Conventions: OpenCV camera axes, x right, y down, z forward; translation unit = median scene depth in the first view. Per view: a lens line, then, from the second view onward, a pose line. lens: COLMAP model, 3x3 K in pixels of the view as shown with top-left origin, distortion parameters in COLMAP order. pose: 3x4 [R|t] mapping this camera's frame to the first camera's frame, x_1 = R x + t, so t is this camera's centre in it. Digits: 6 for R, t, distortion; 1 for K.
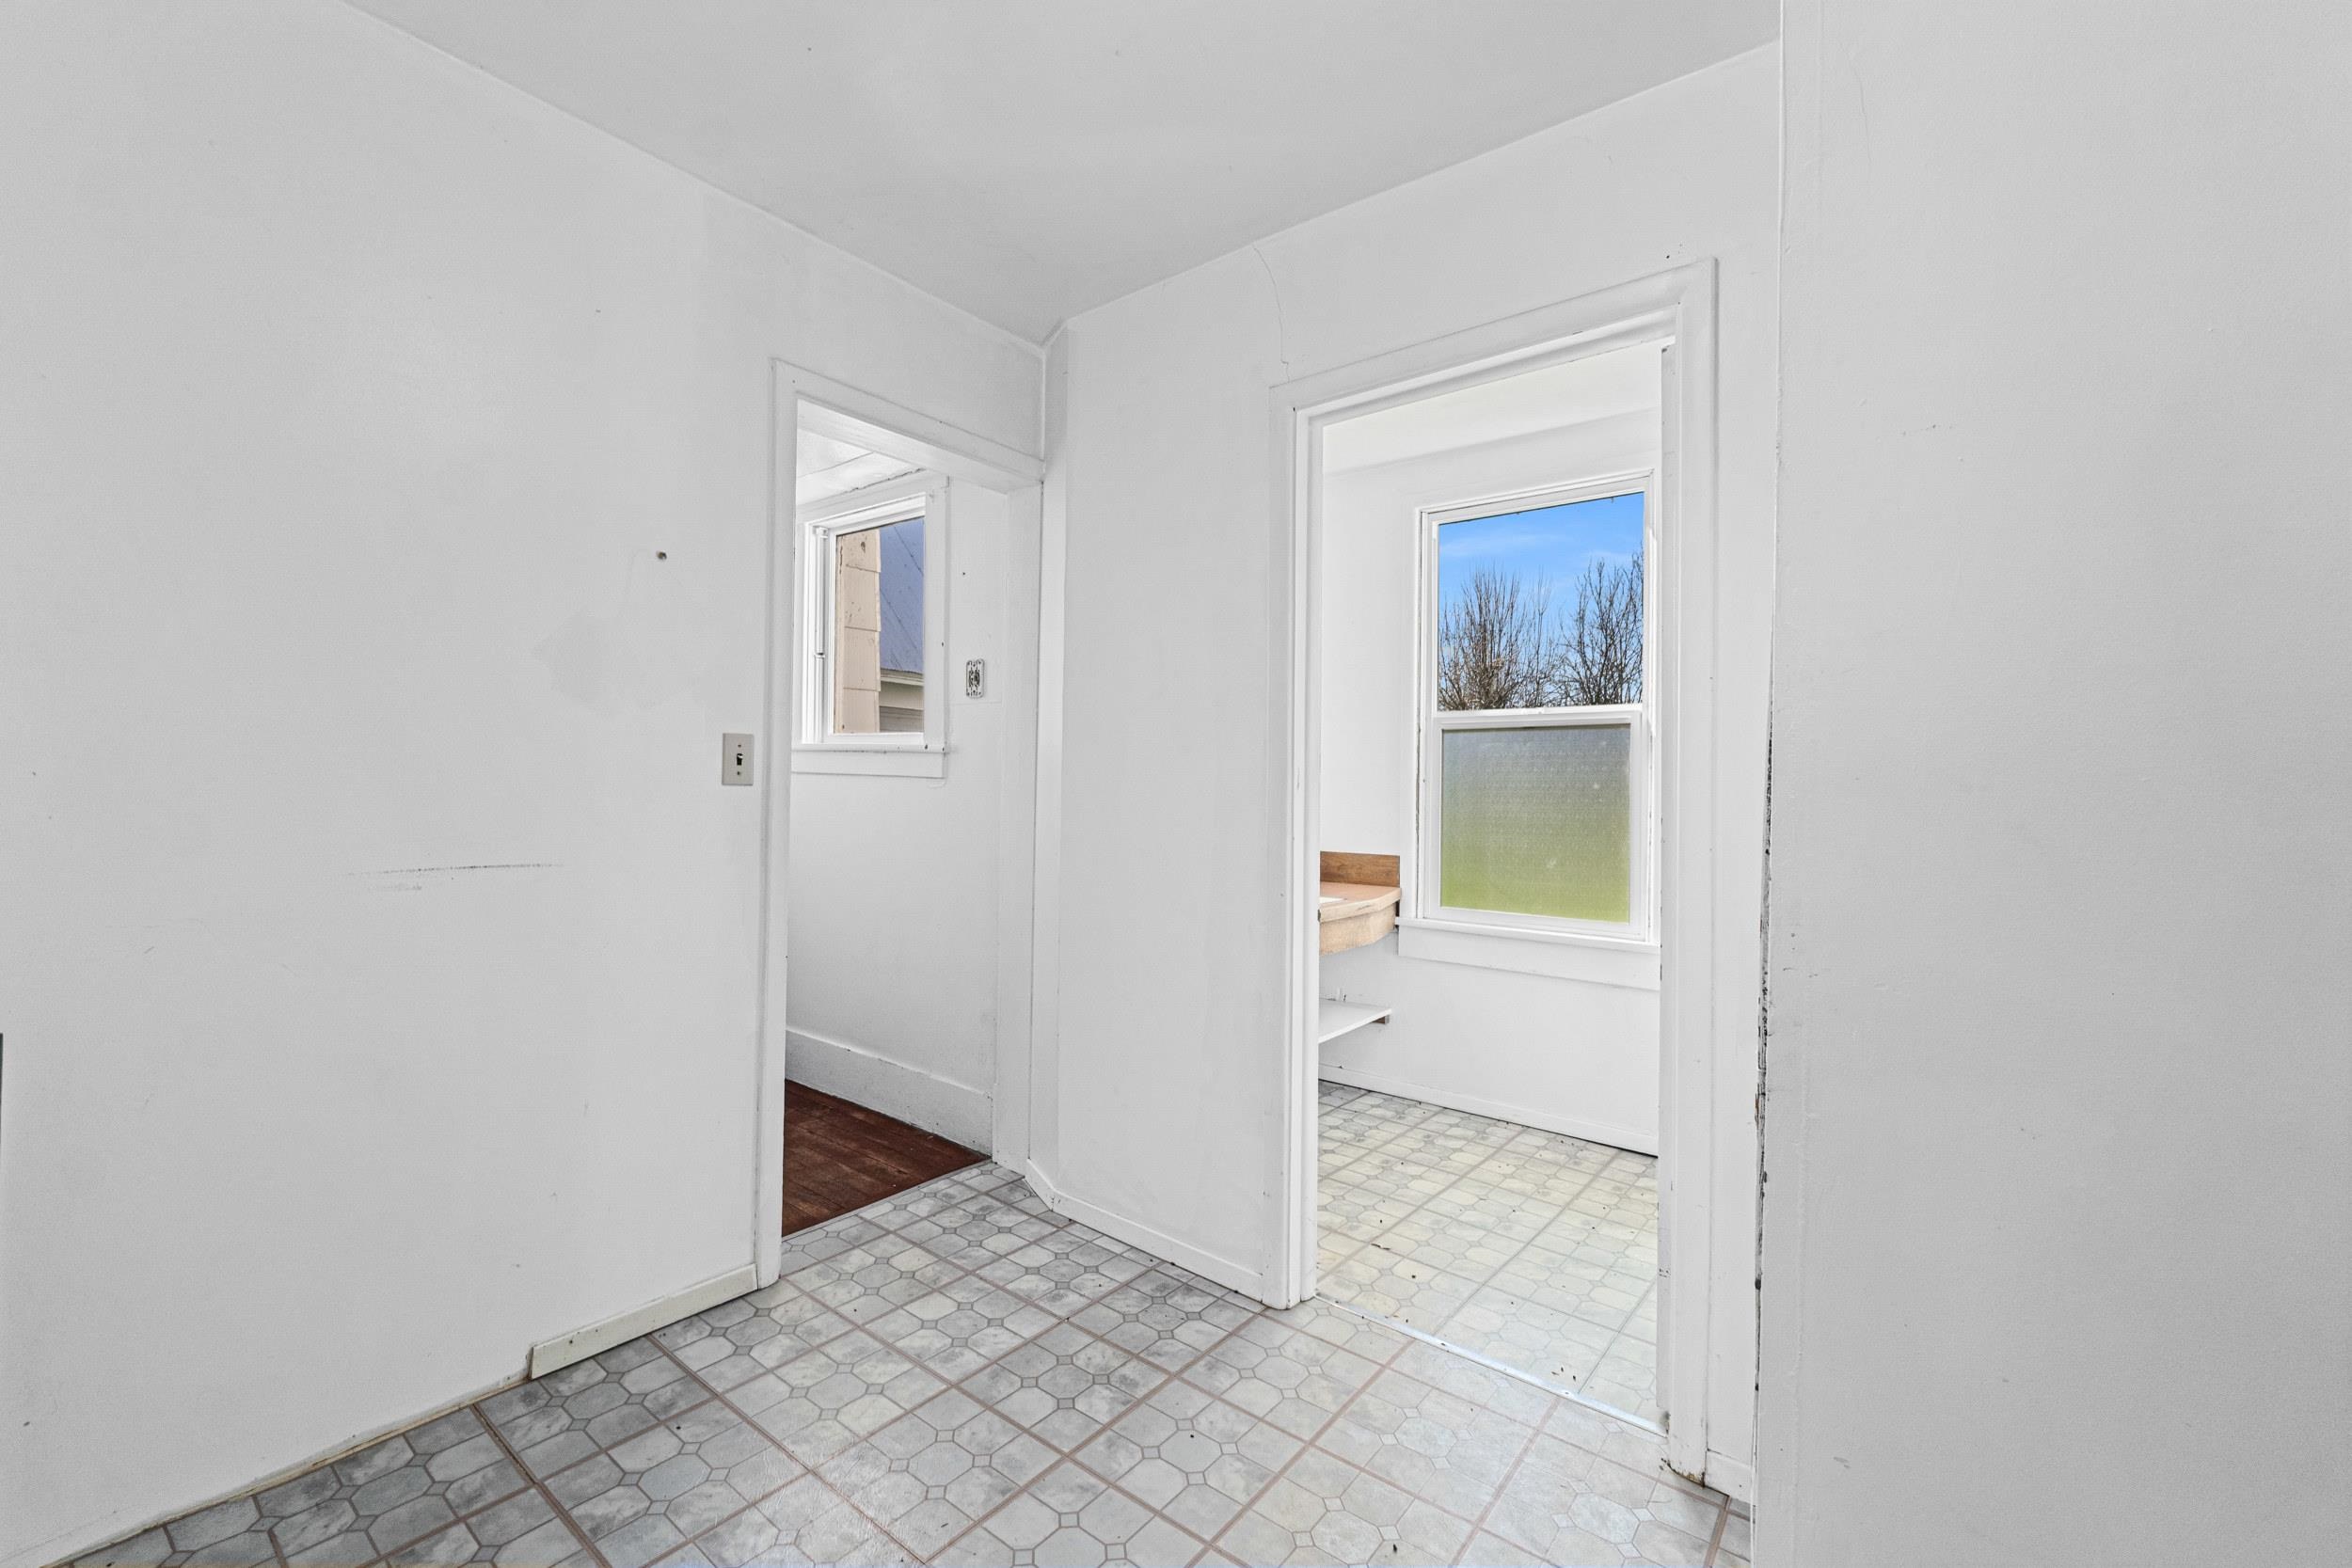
lens RADIAL K [[1004.2, 0, 1163.3], [0, 1004.2, 788.4], [0, 0, 1]] dist [-0.003817, -0.000055]
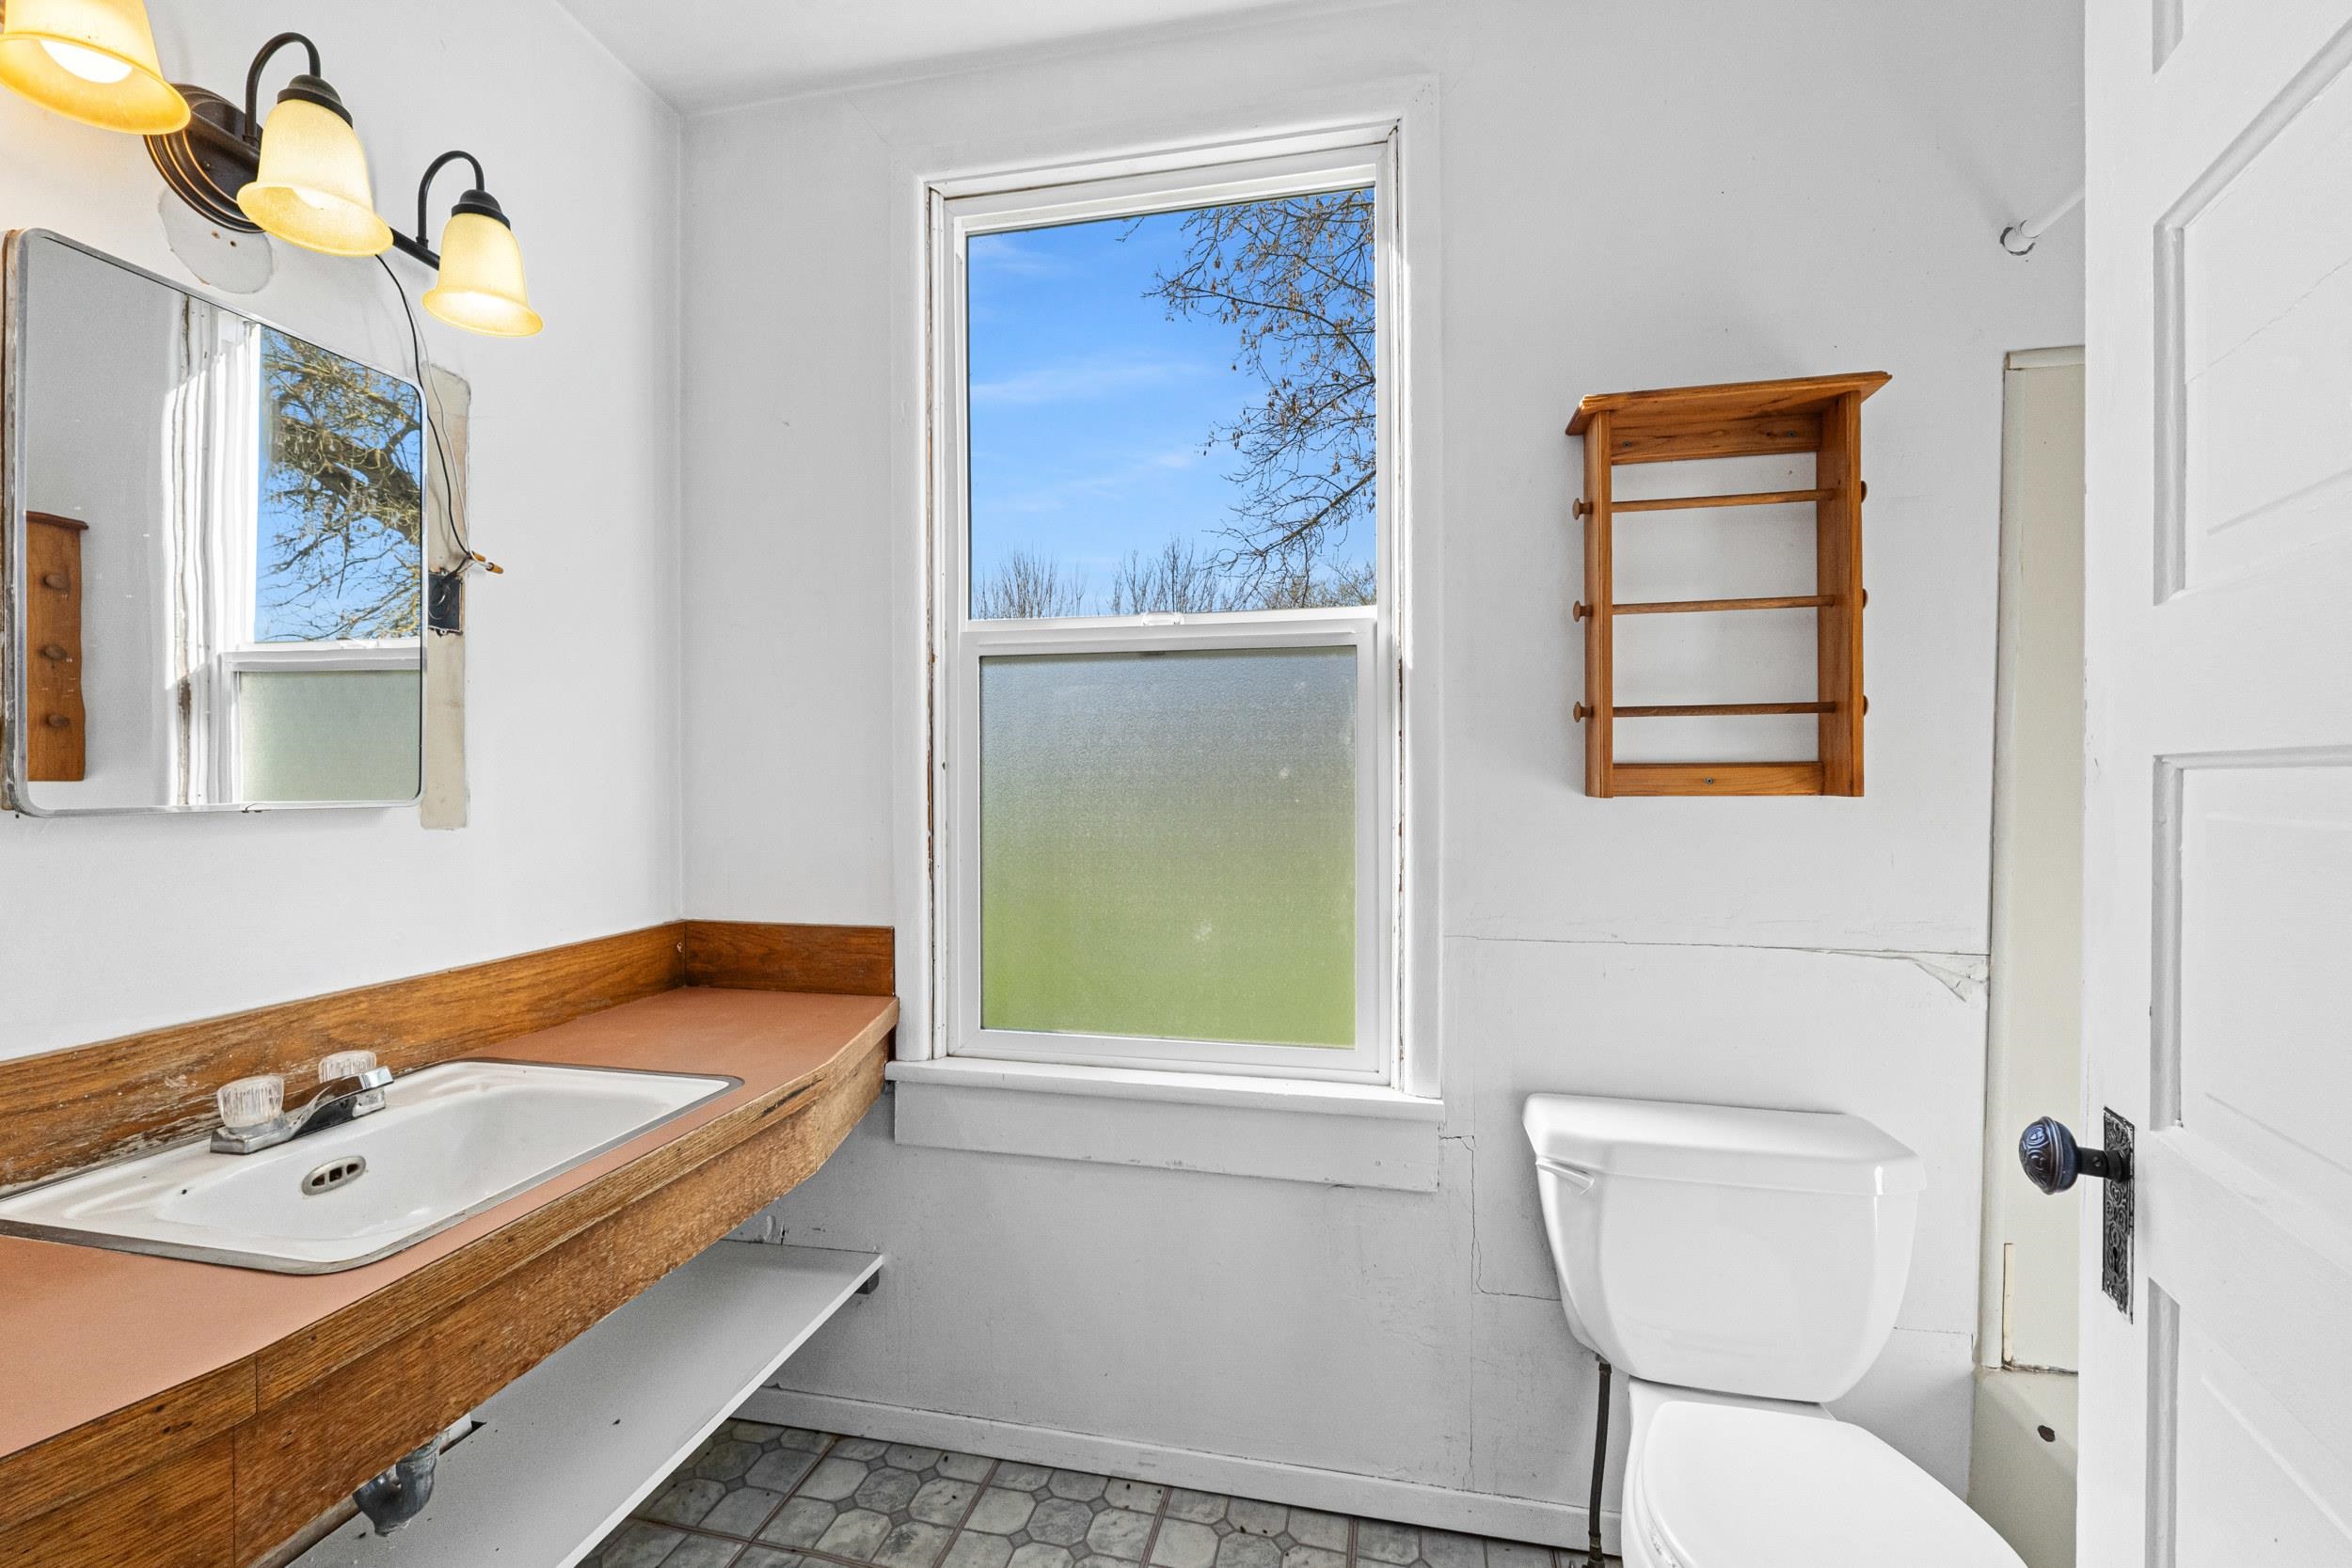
lens RADIAL K [[1004.2, 0, 1165.4], [0, 1004.2, 784.2], [0, 0, 1]] dist [-0.003817, -0.000055]
pose [[0.899787, -0.014840, 0.436077, 0.149218], [0.012453, 0.999888, 0.008332, -0.001805], [-0.436152, -0.002067, 0.899871, 0.536352]]
